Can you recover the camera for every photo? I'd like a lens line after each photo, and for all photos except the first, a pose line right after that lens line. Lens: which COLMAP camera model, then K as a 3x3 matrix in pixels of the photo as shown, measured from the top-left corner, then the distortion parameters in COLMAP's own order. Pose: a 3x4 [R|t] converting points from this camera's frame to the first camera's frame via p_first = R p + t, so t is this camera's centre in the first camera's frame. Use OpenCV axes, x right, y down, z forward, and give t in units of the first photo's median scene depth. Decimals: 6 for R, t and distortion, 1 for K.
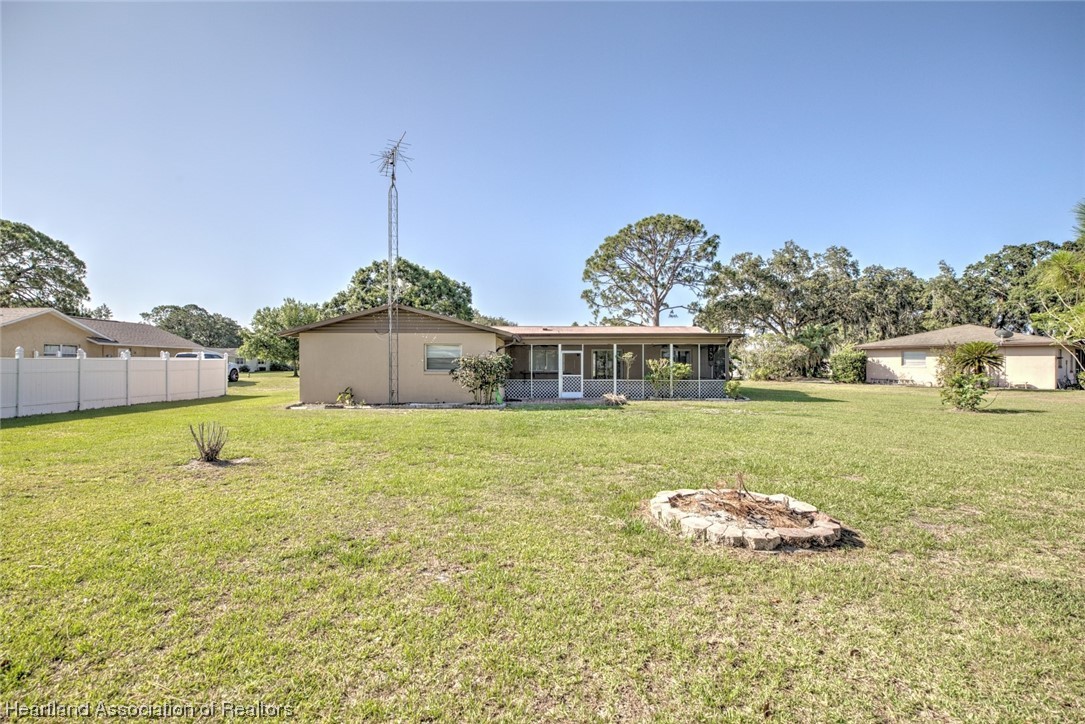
lens RADIAL K [[494.6, 0, 539.5], [0, 494.6, 360.4], [0, 0, 1]] dist [0.003734, -0.001563]
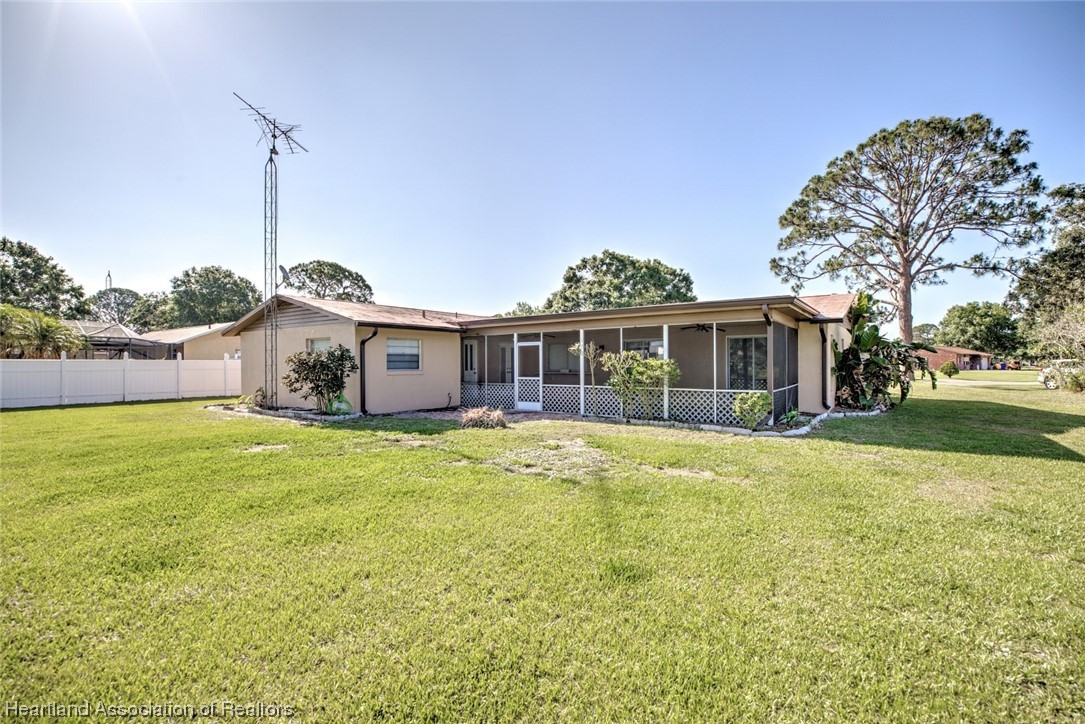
lens RADIAL K [[494.6, 0, 539.7], [0, 494.6, 365.7], [0, 0, 1]] dist [0.003734, -0.001563]
pose [[0.817641, -0.003142, -0.575720, 0.235270], [0.010853, 0.999892, 0.009958, 0.003054], [0.575626, -0.014390, 0.817586, 0.221088]]
